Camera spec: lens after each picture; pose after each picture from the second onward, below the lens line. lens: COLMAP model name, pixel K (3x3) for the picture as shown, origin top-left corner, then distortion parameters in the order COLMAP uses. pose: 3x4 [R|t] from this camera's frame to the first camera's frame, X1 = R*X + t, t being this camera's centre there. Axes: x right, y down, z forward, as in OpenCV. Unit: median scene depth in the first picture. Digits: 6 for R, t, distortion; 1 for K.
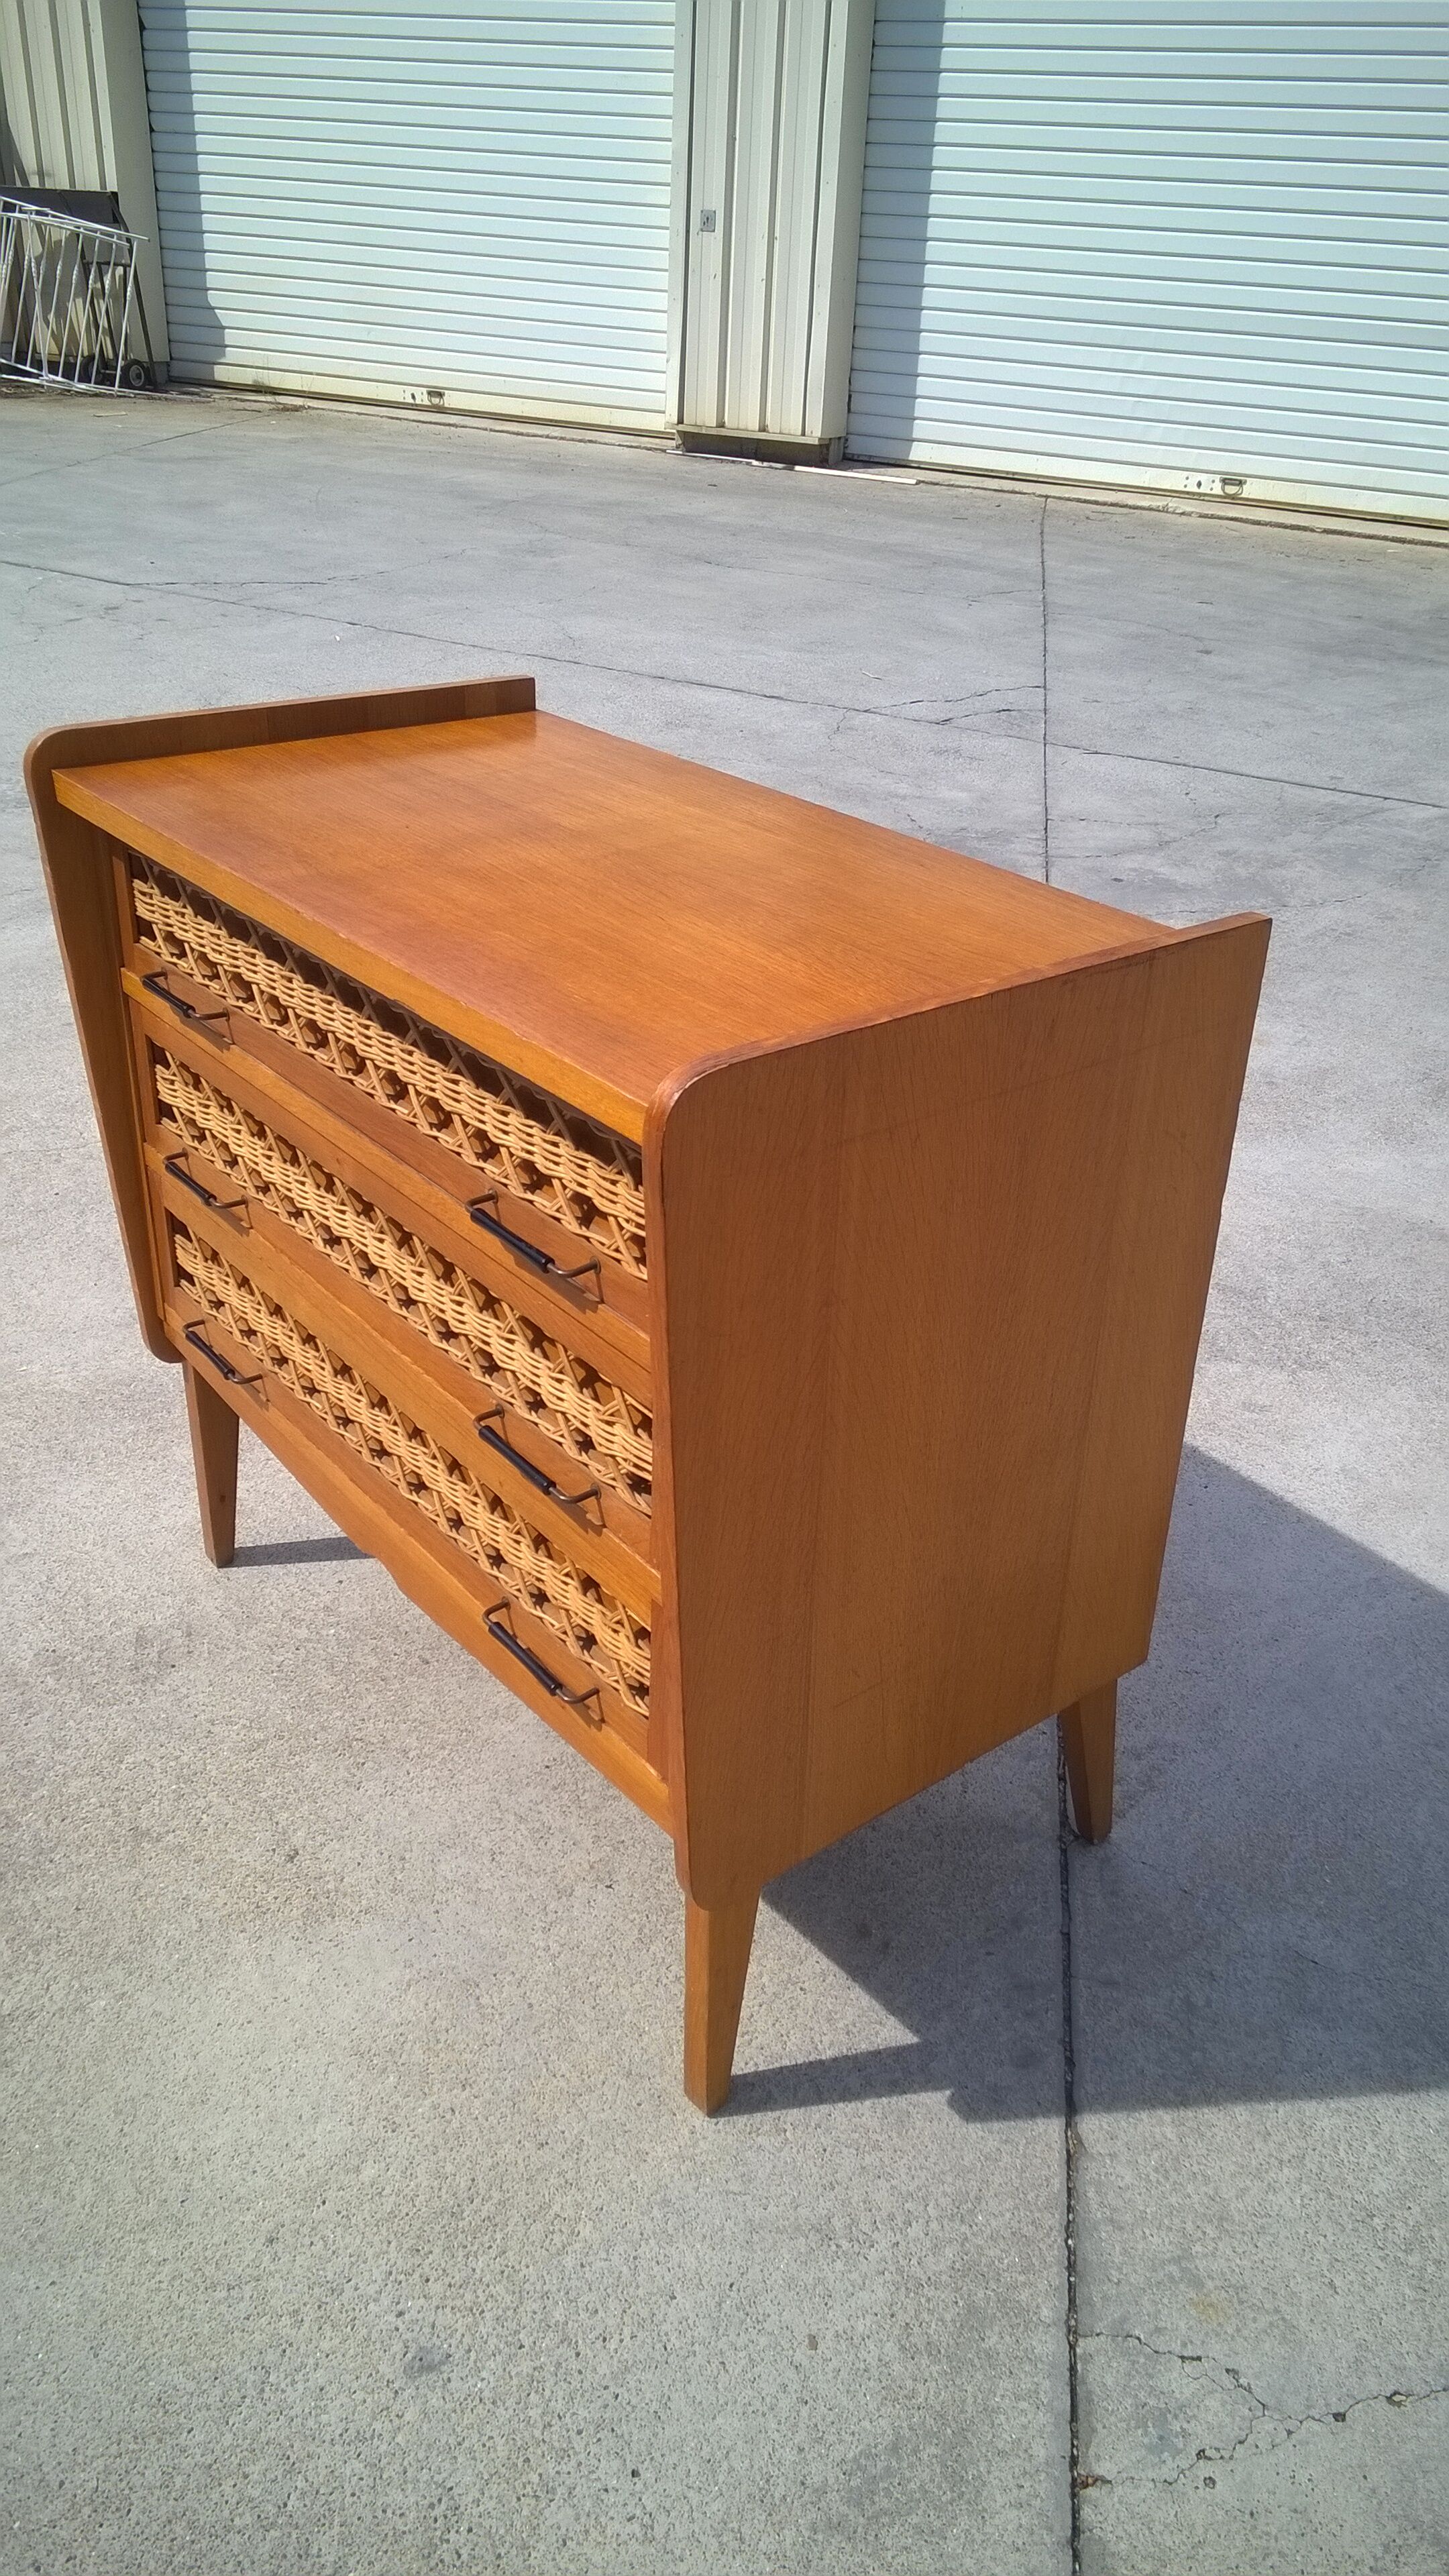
lens RADIAL K [[1928.9, 0, 728.7], [0, 1928.9, 1302.4], [0, 0, 1]] dist [0.002288, -0.003273]
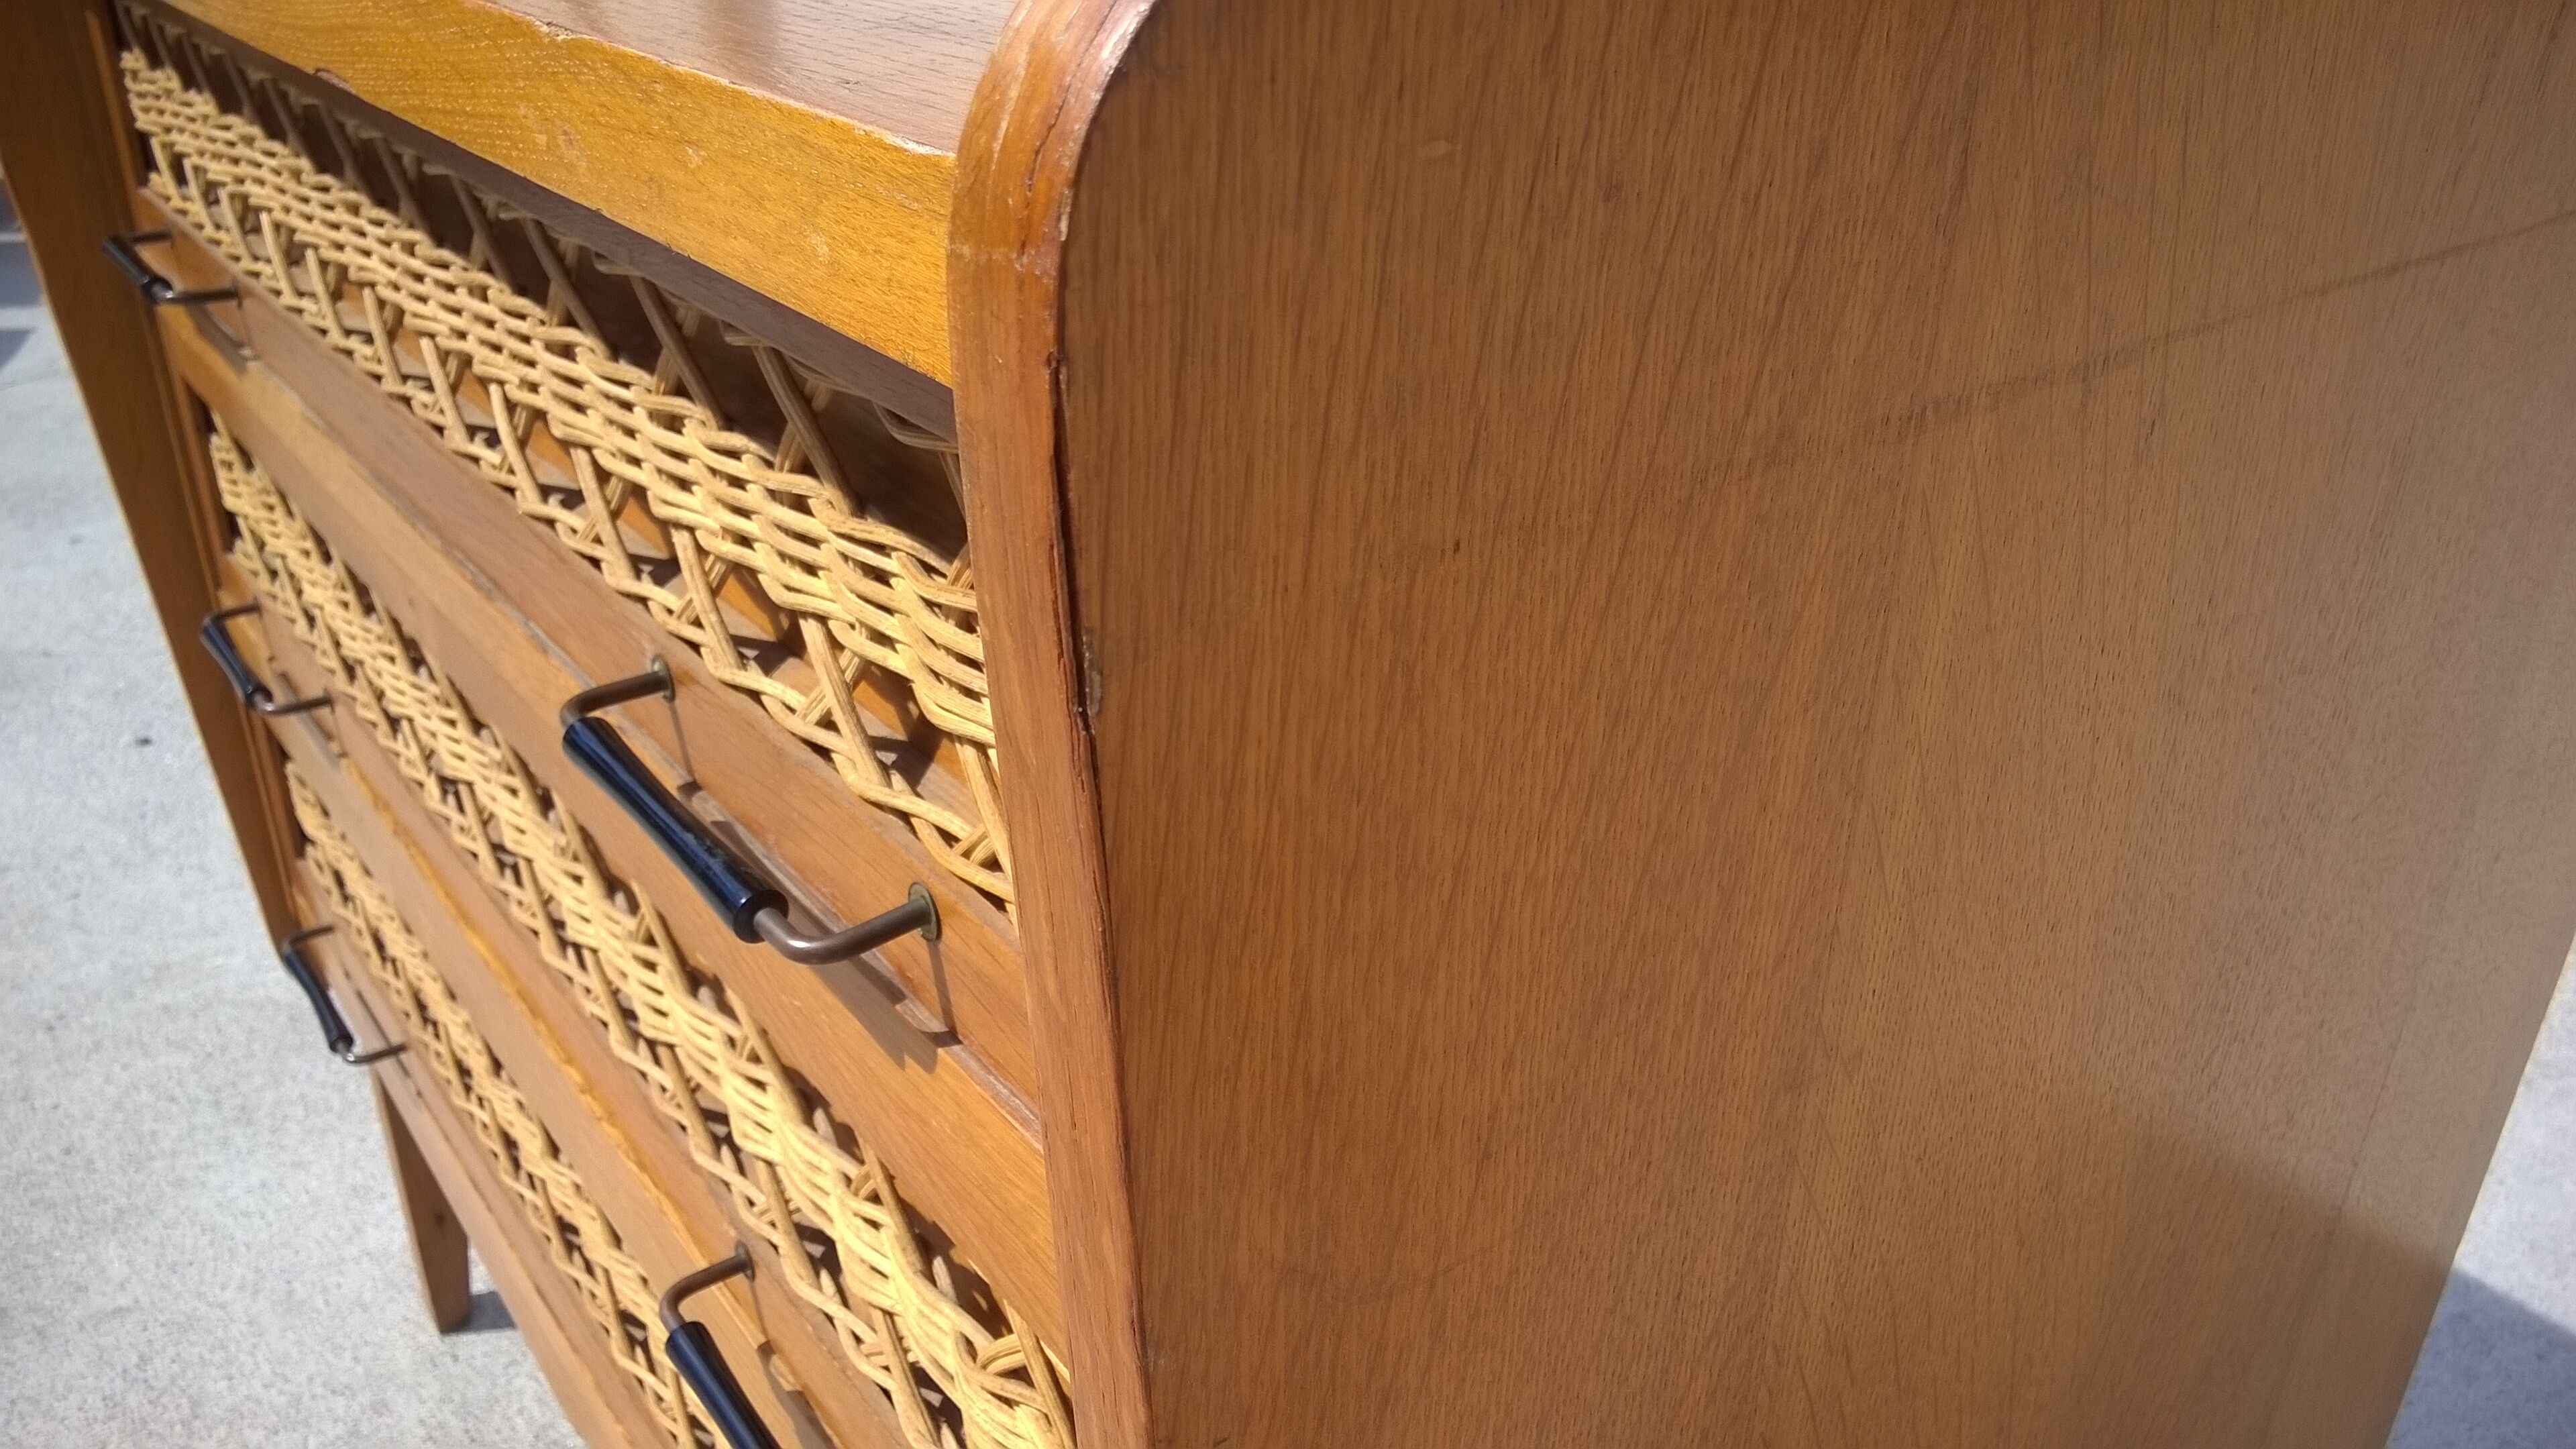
lens RADIAL K [[1928.9, 0, 1281.7], [0, 1928.9, 716.9], [0, 0, 1]] dist [0.002288, -0.003273]
pose [[0.999807, -0.018297, -0.007182, -0.009808], [0.018056, 0.999317, -0.032248, -0.028545], [0.007767, 0.032112, 0.999454, 0.530505]]
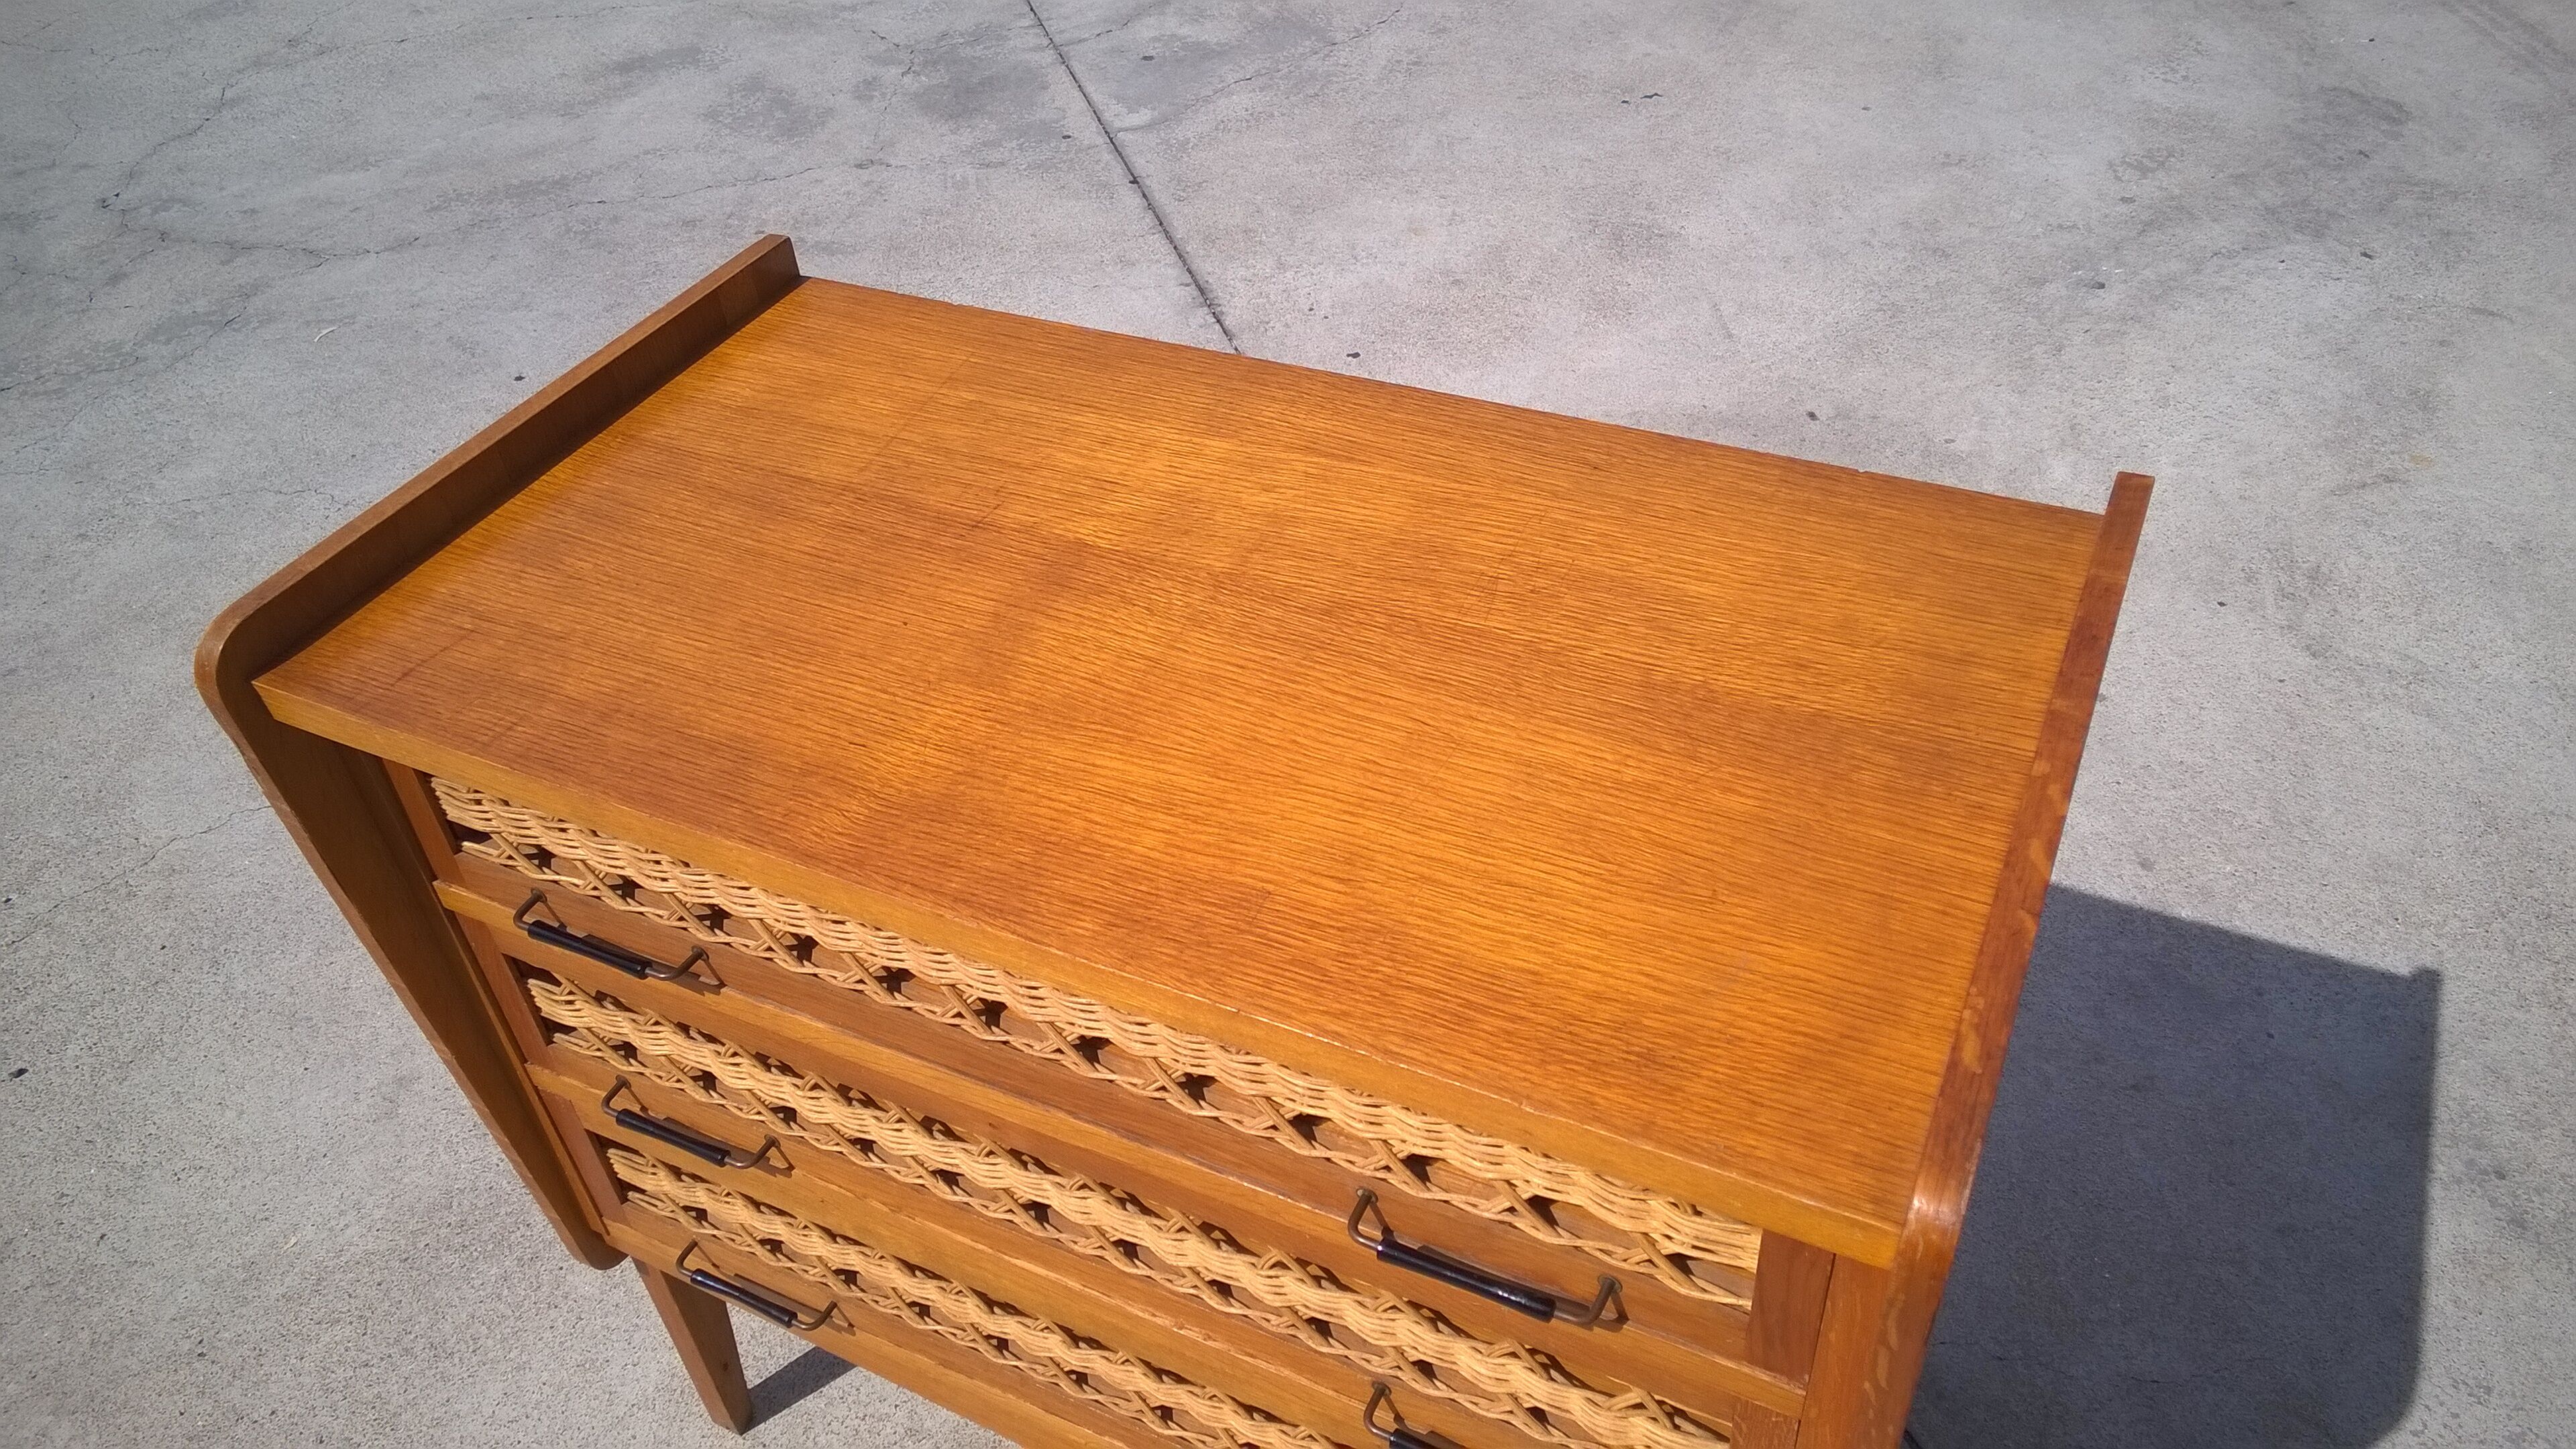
lens RADIAL K [[1928.9, 0, 1291.8], [0, 1928.9, 722.6], [0, 0, 1]] dist [0.002288, -0.003273]
pose [[0.895764, -0.353186, 0.269939, -0.218721], [0.296688, 0.927205, 0.228620, -0.305937], [-0.331034, -0.124702, 0.935343, 0.290243]]
